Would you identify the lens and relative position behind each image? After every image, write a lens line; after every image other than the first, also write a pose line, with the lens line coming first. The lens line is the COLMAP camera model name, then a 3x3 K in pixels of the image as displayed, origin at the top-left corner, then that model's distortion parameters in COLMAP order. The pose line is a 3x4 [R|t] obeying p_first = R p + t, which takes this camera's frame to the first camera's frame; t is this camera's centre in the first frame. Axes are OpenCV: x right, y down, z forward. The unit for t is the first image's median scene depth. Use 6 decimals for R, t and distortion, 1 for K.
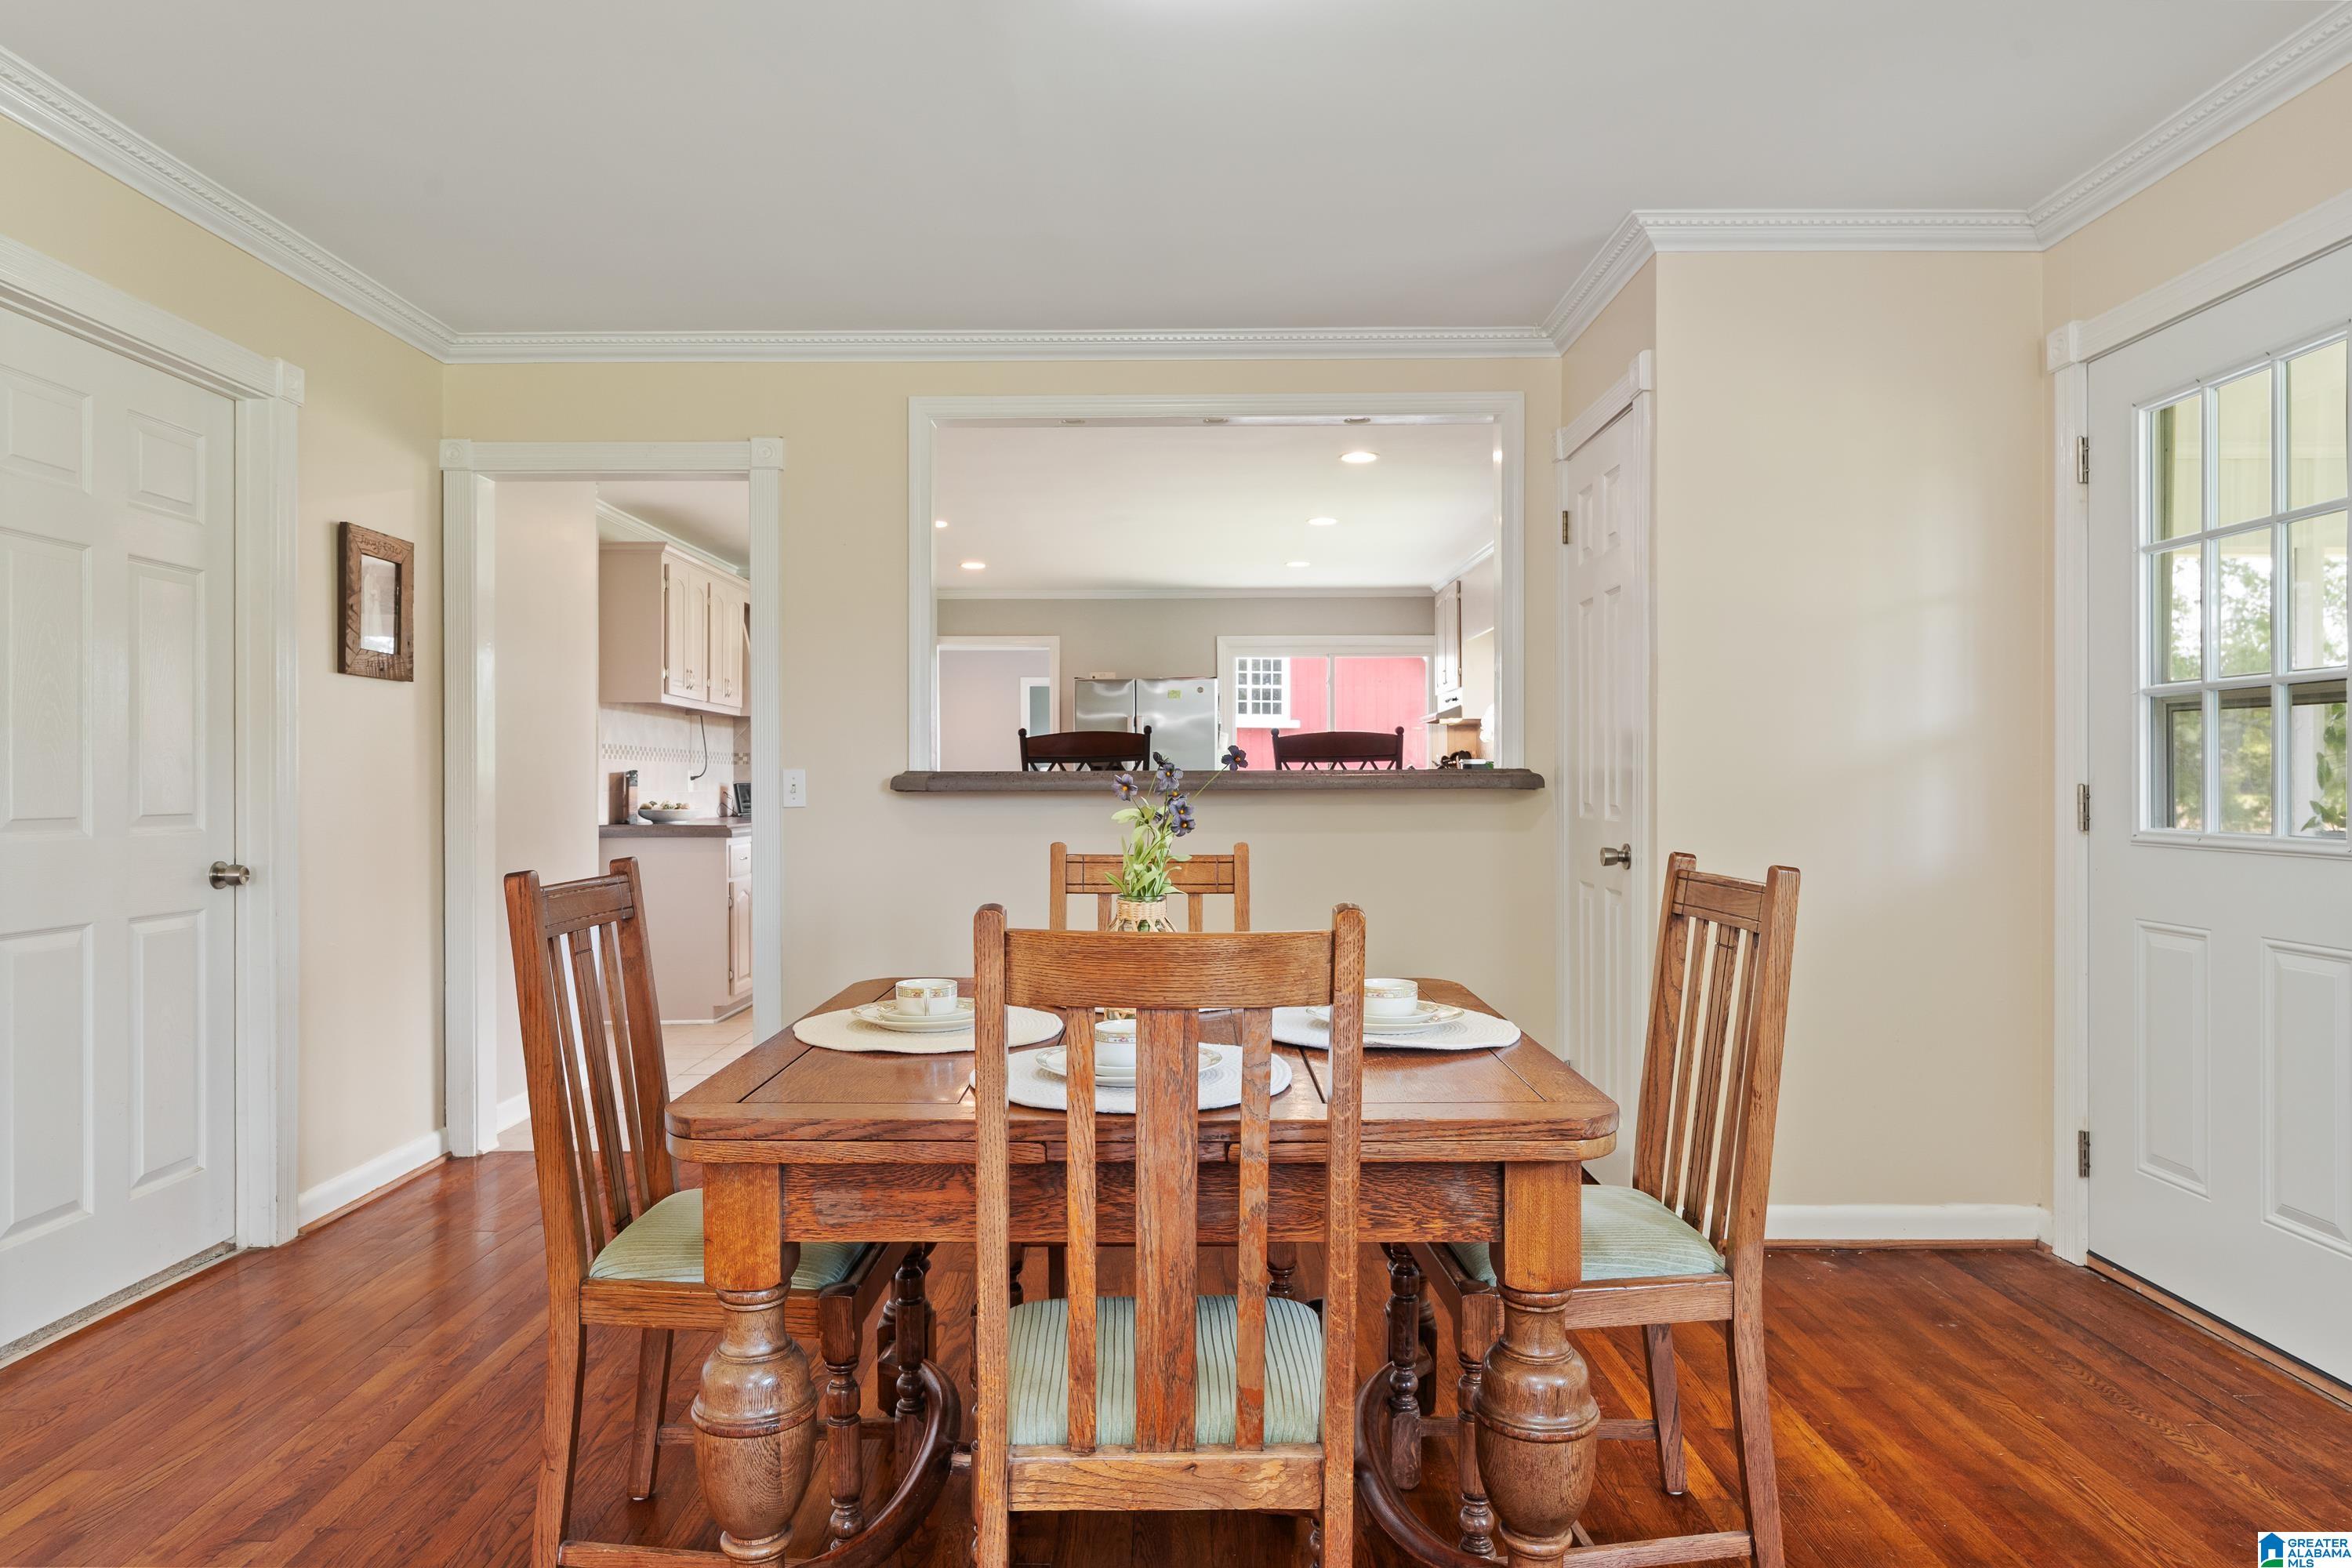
lens RADIAL K [[1398.1, 0, 1176.0], [0, 1398.1, 784.0], [0, 0, 1]] dist [-0.017967, 0.000579]
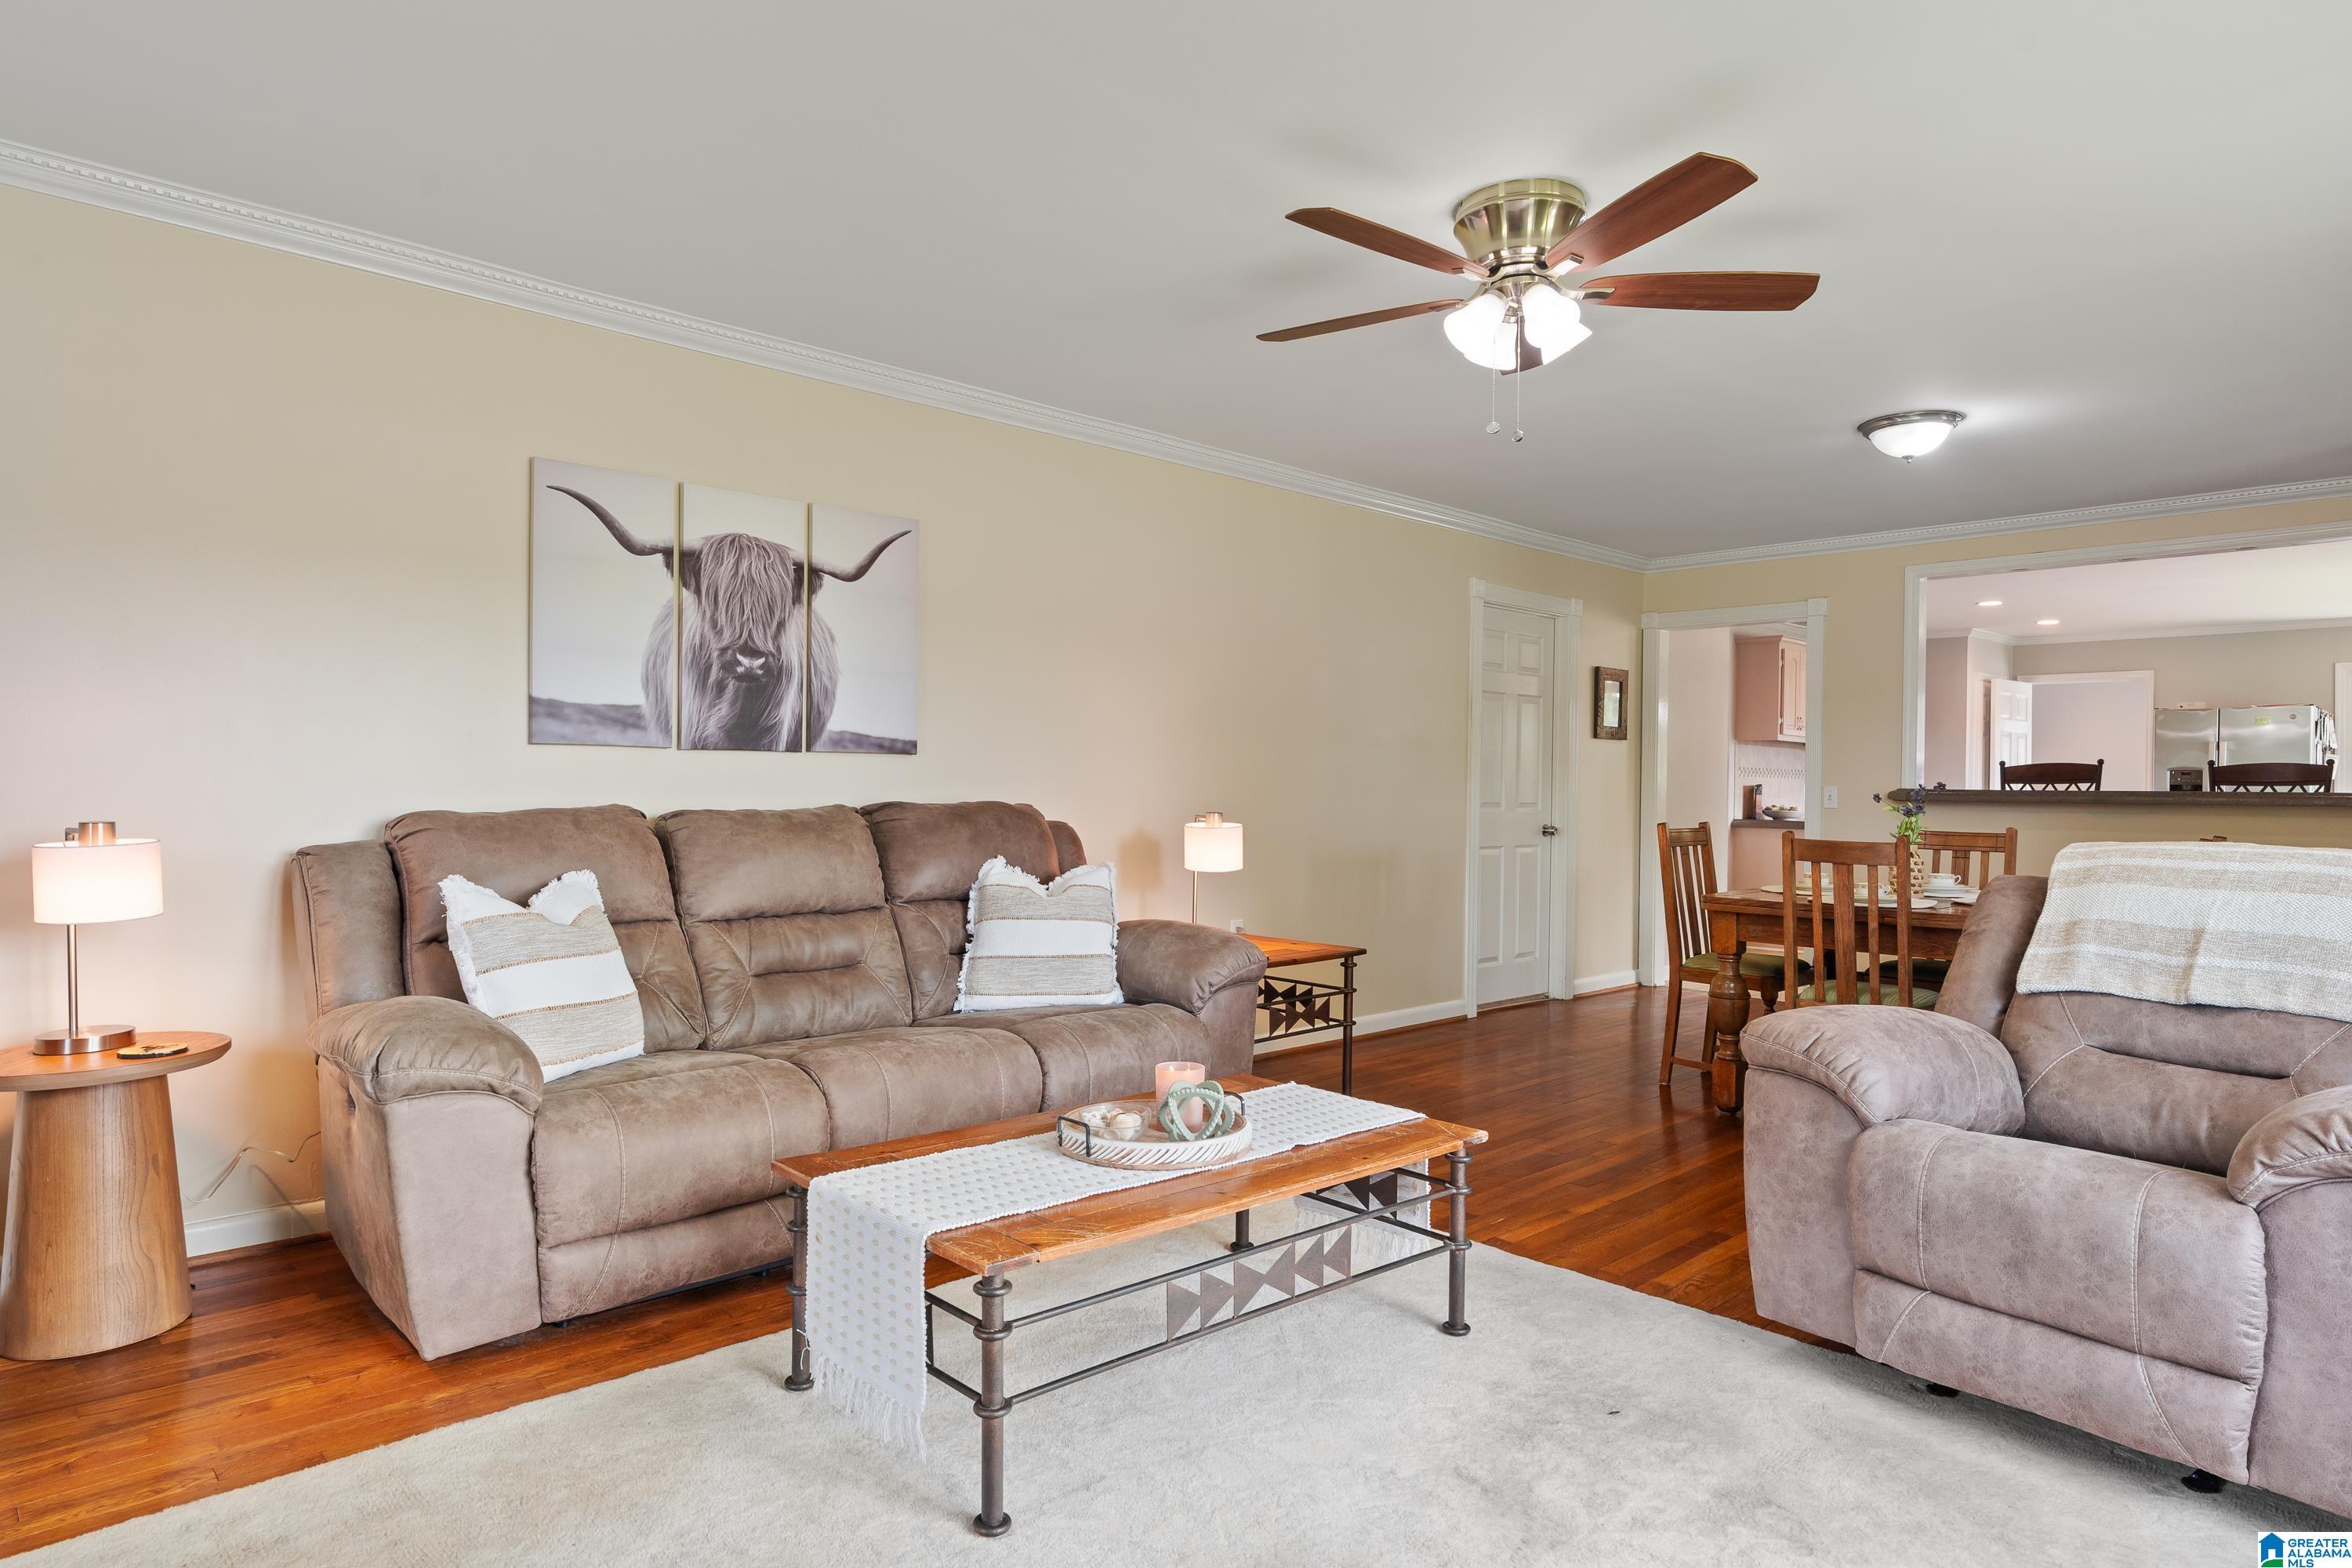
lens RADIAL K [[1331.0, 0, 1176.0], [0, 1331.0, 784.0], [0, 0, 1]] dist [0.000555, -0.000574]
pose [[0.678178, 0.011260, -0.734811, 0.415426], [-0.015854, 0.999874, 0.000690, -0.001683], [0.734726, 0.011182, 0.678271, -0.767970]]
